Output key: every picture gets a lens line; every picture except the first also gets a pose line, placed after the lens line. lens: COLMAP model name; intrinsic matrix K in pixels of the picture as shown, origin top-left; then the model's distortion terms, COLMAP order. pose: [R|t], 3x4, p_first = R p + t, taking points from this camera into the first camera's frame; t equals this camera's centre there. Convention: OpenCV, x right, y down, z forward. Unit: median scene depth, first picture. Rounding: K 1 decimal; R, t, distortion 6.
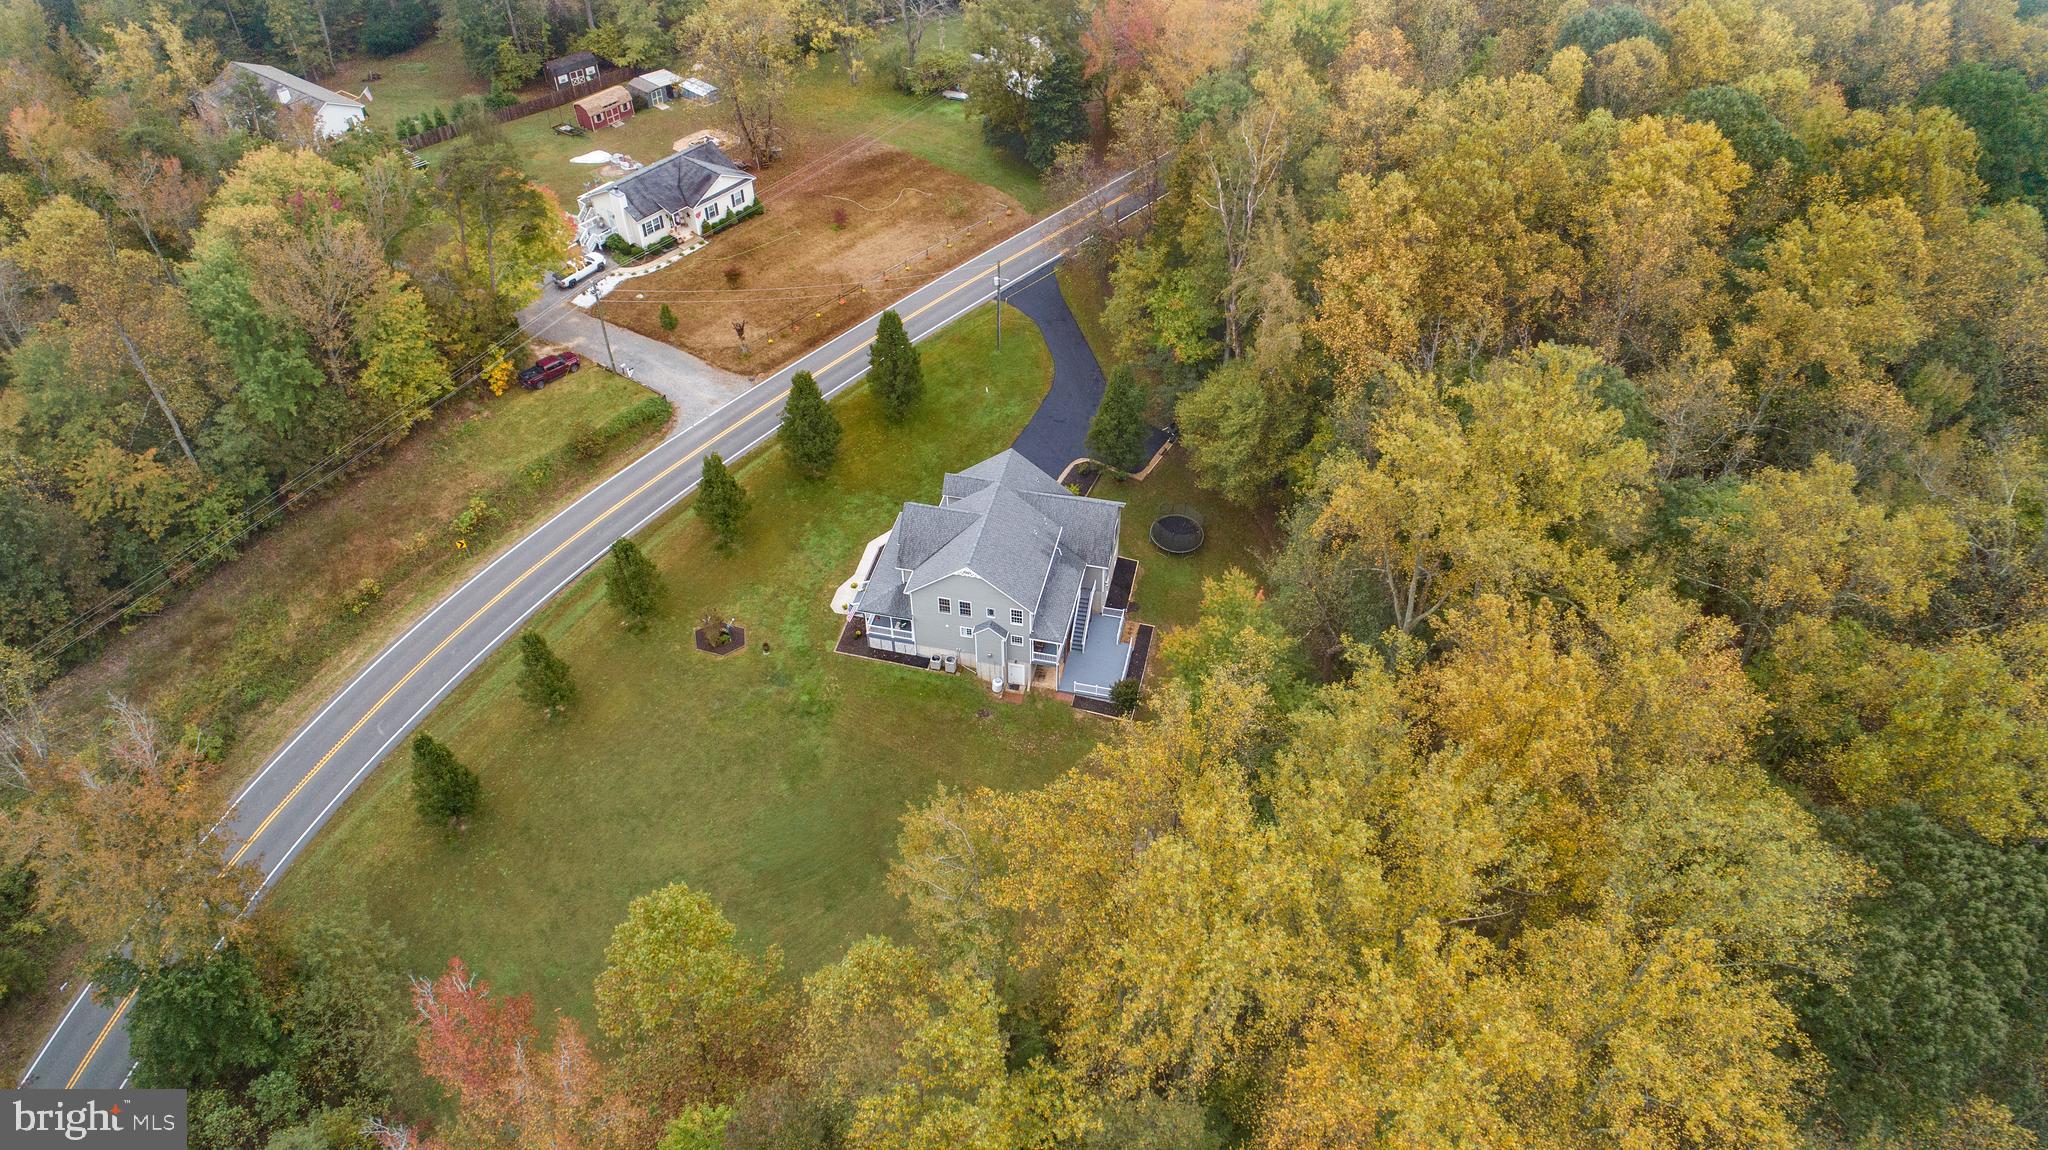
lens RADIAL K [[1379.4, 0, 1019.0], [0, 1379.4, 578.2], [0, 0, 1]] dist [-0.007026, 0.006771]
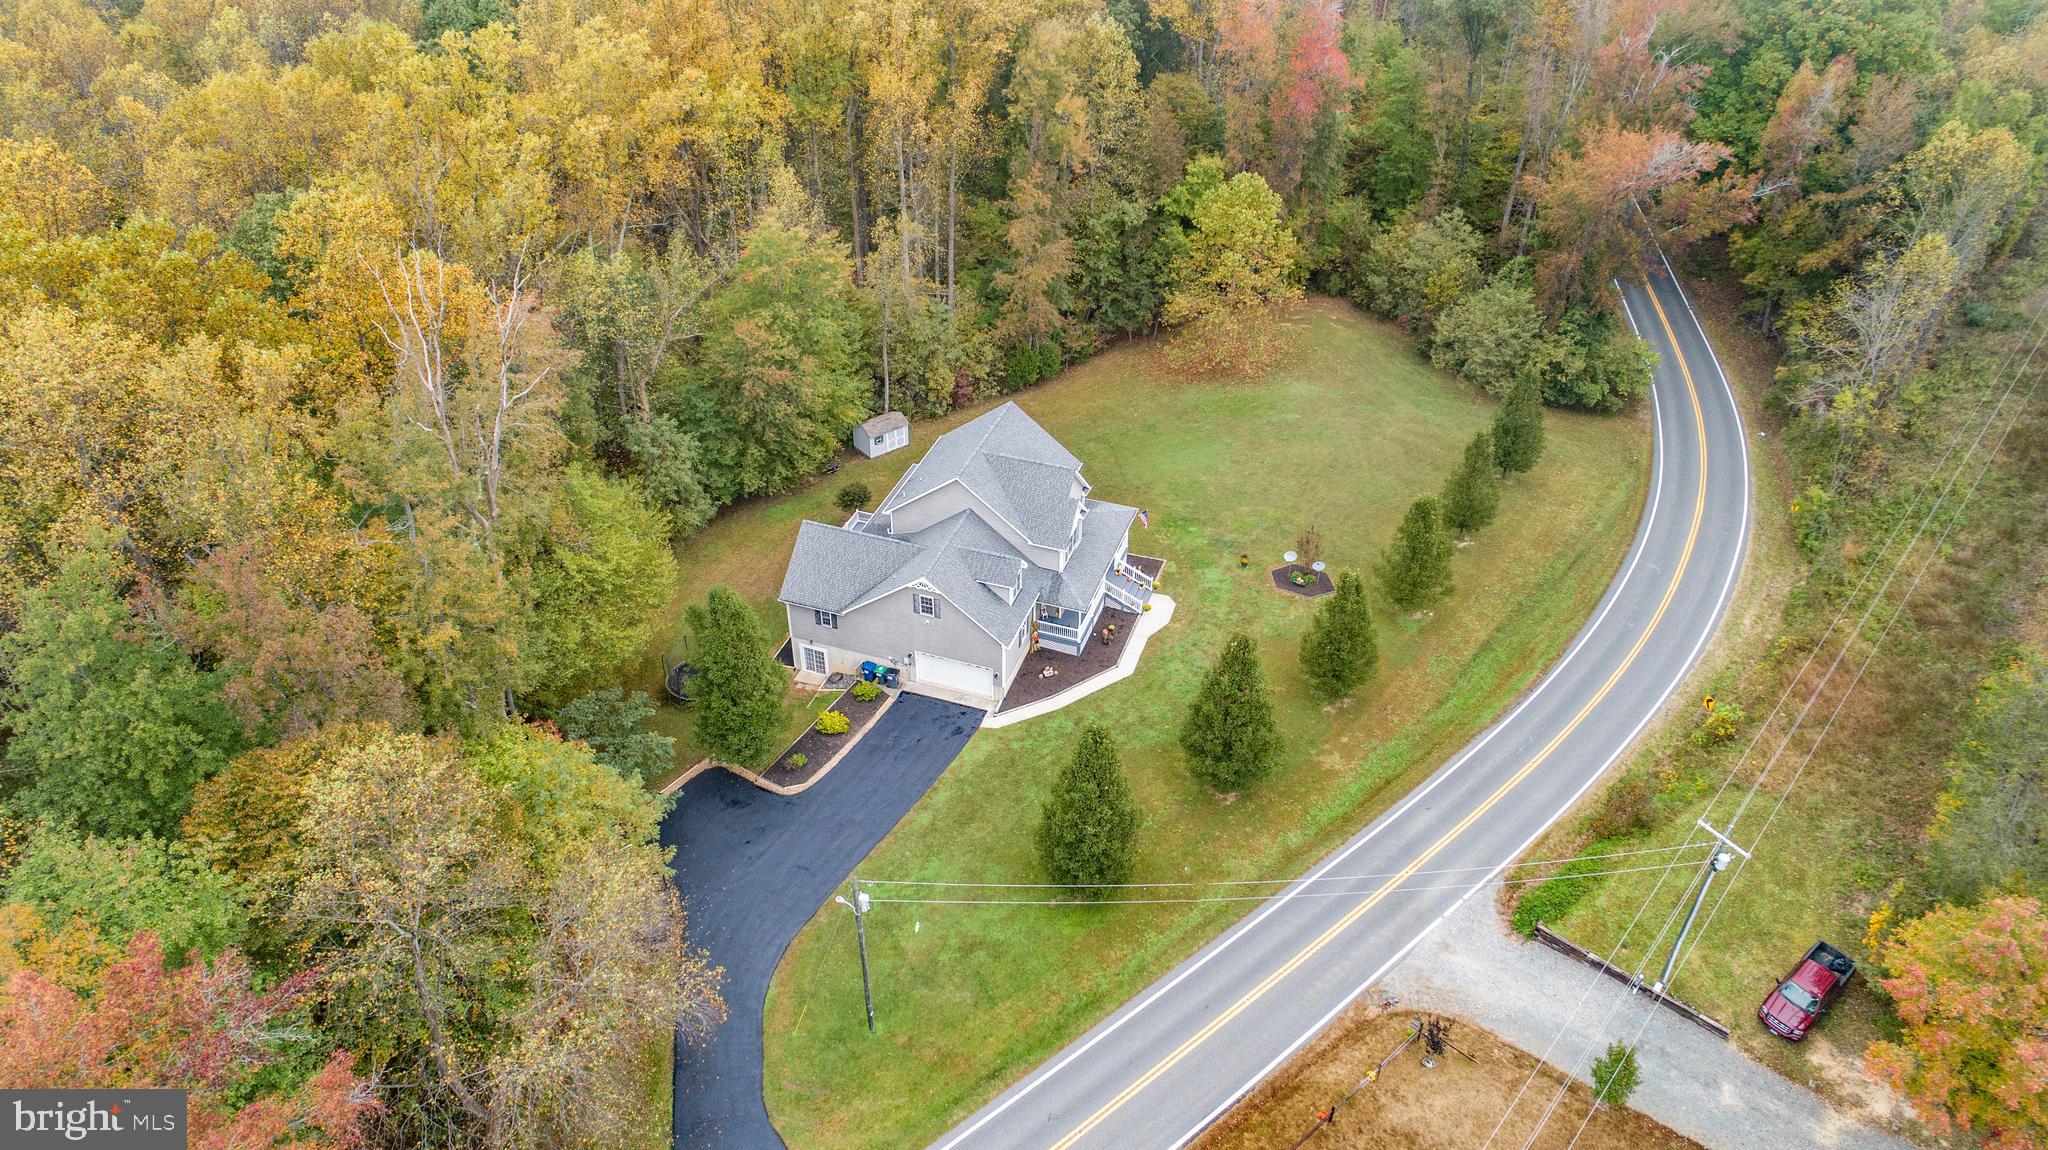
lens RADIAL K [[1379.4, 0, 1022.3], [0, 1379.4, 571.6], [0, 0, 1]] dist [-0.007026, 0.006771]
pose [[-0.994037, -0.065404, 0.087254, -0.110575], [0.075882, 0.159772, 0.984233, -0.740810], [-0.078313, 0.984985, -0.153856, 1.052746]]
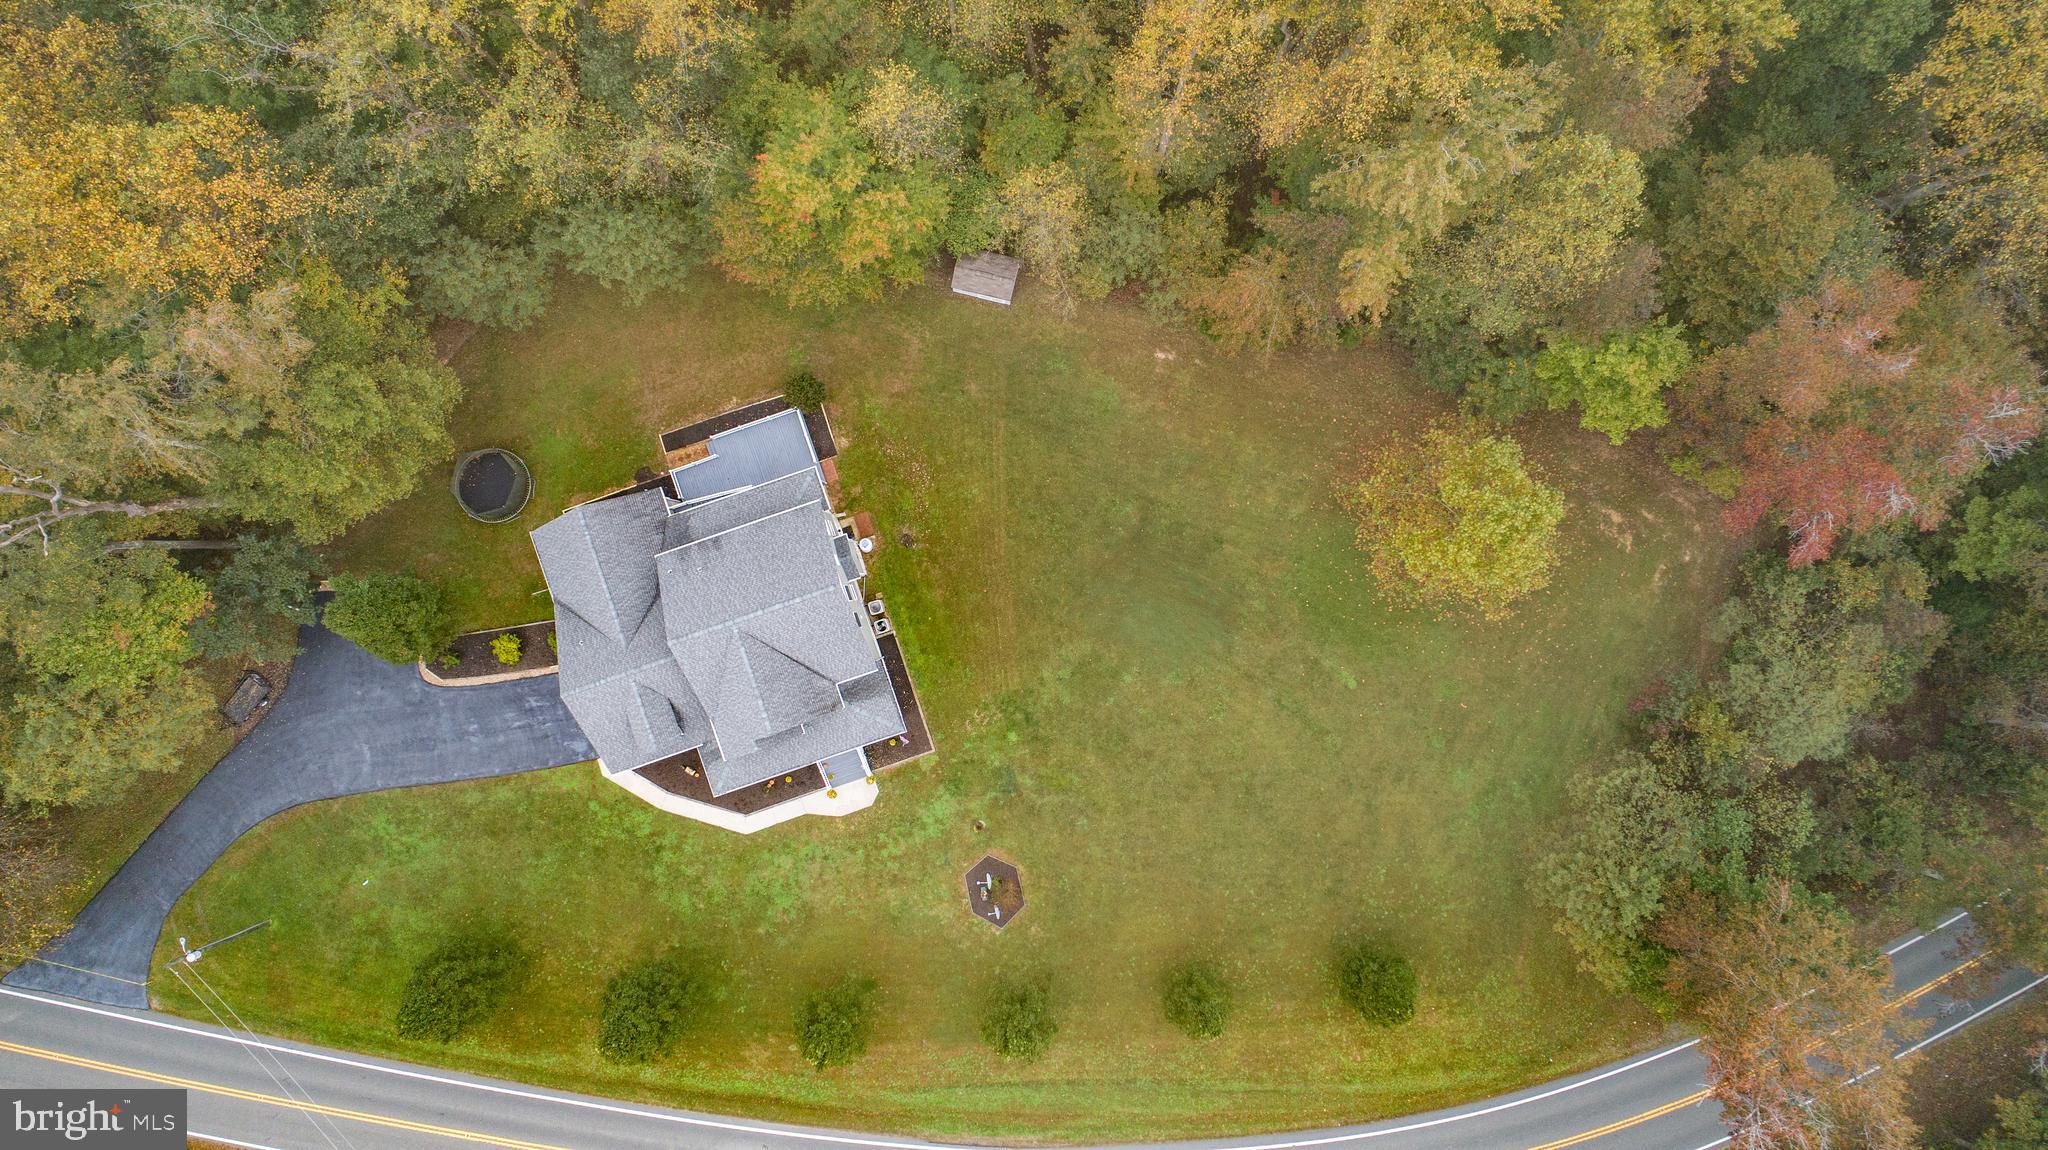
lens RADIAL K [[1379.4, 0, 1024.9], [0, 1379.4, 573.1], [0, 0, 1]] dist [-0.007026, 0.006771]
pose [[-0.529867, -0.848007, 0.011158, -0.078138], [0.594785, -0.362201, 0.717664, -0.399510], [-0.604542, 0.386903, 0.696300, 0.359602]]
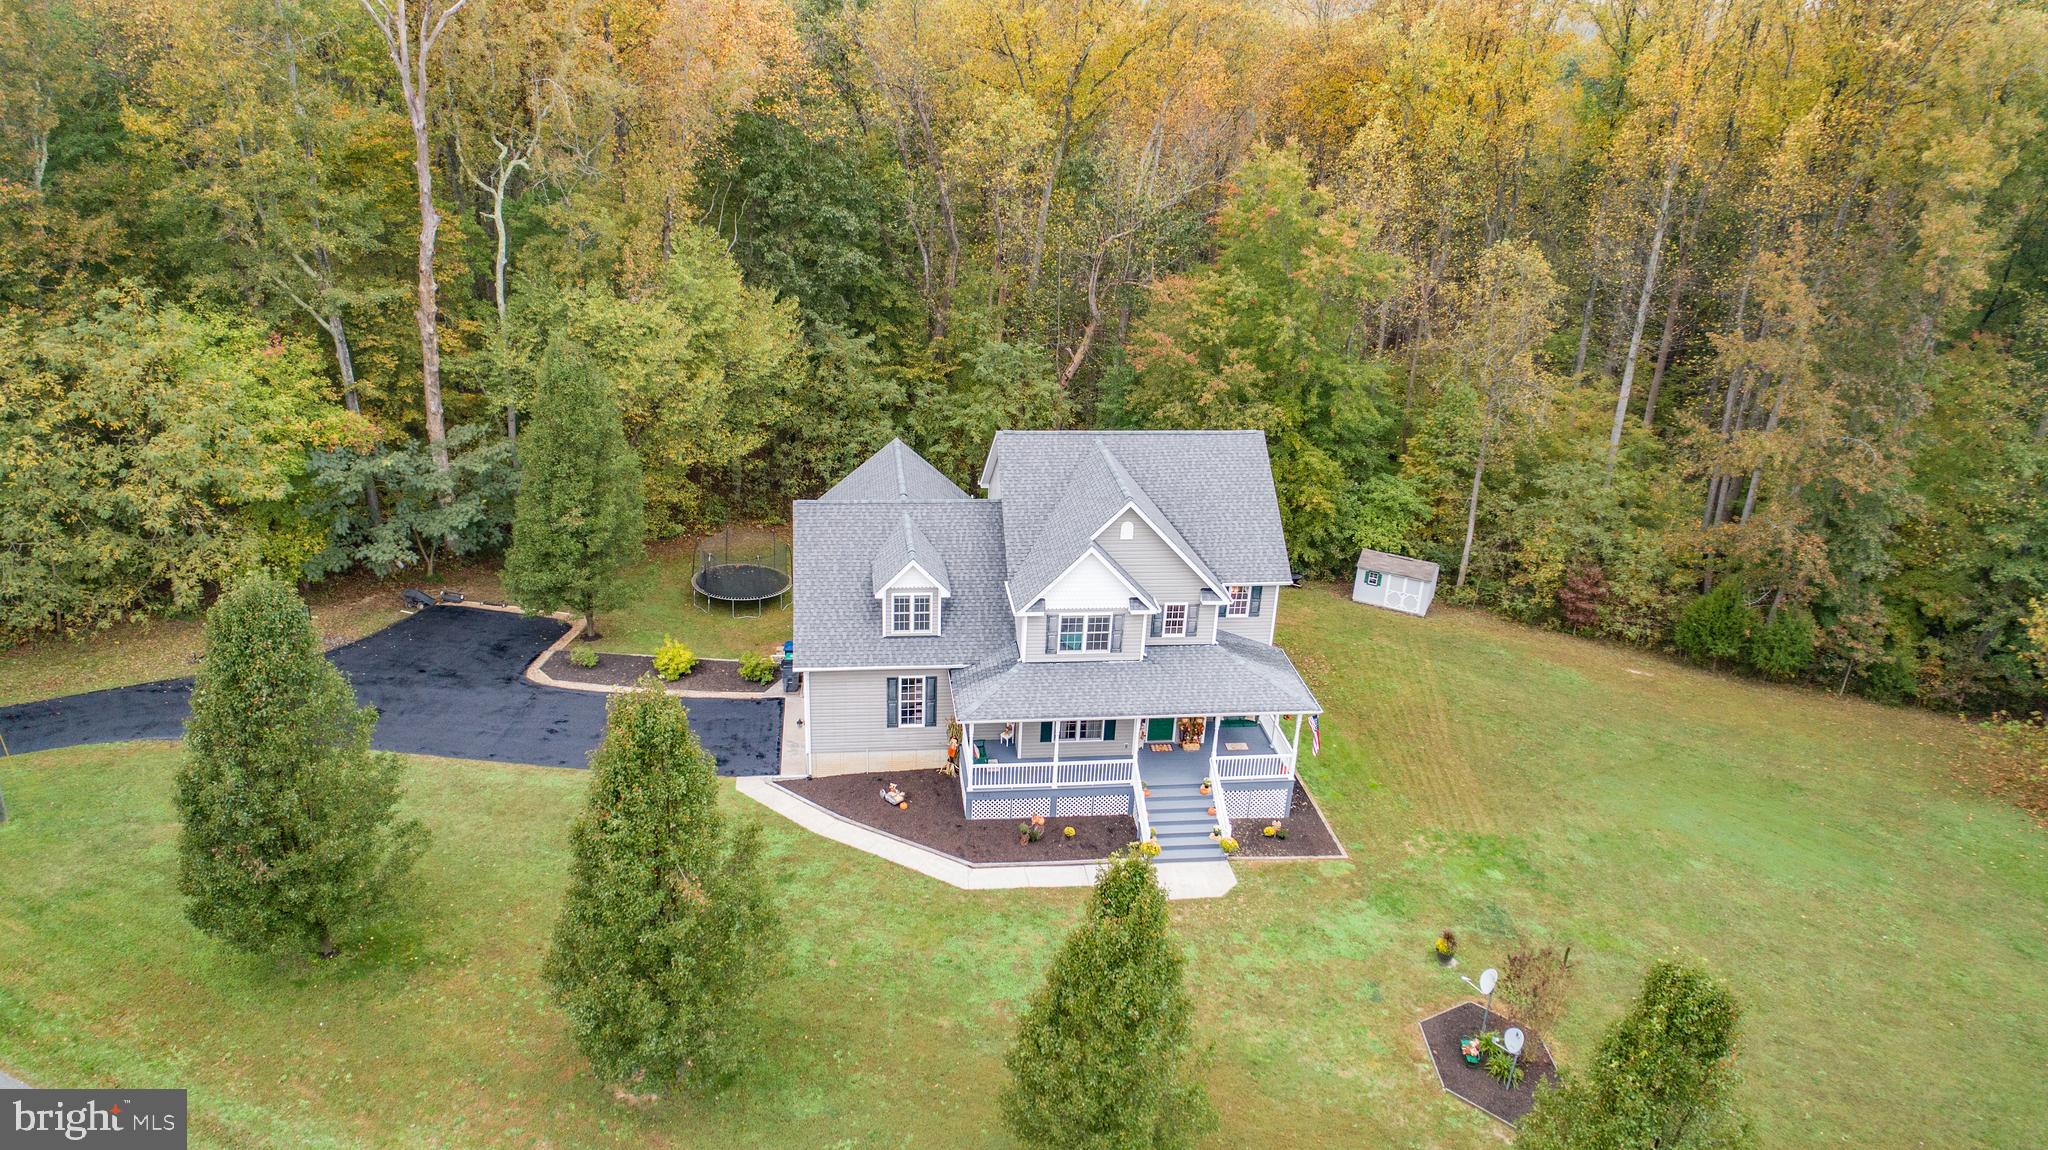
lens RADIAL K [[1379.4, 0, 1022.7], [0, 1379.4, 572.8], [0, 0, 1]] dist [-0.007026, 0.006771]
pose [[-0.346014, -0.384624, 0.855768, -0.383484], [0.626110, 0.584644, 0.515924, -0.244750], [-0.698756, 0.714322, 0.038523, 0.909040]]
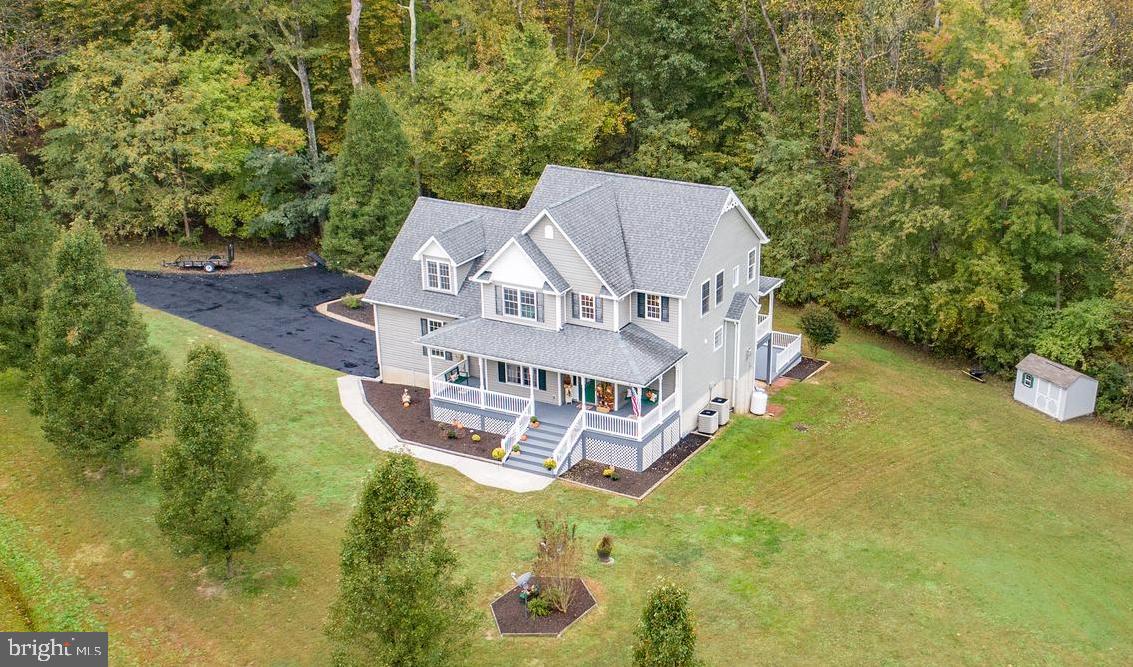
lens RADIAL K [[1380.6, 0, 715.6], [0, 1380.6, 414.0], [0, 0, 1]] dist [-0.009299, 0.000000]
pose [[0.184795, -0.381488, 0.905714, -0.550042], [0.668250, 0.724527, 0.168827, -0.037768], [-0.720619, 0.574045, 0.388818, 0.689958]]
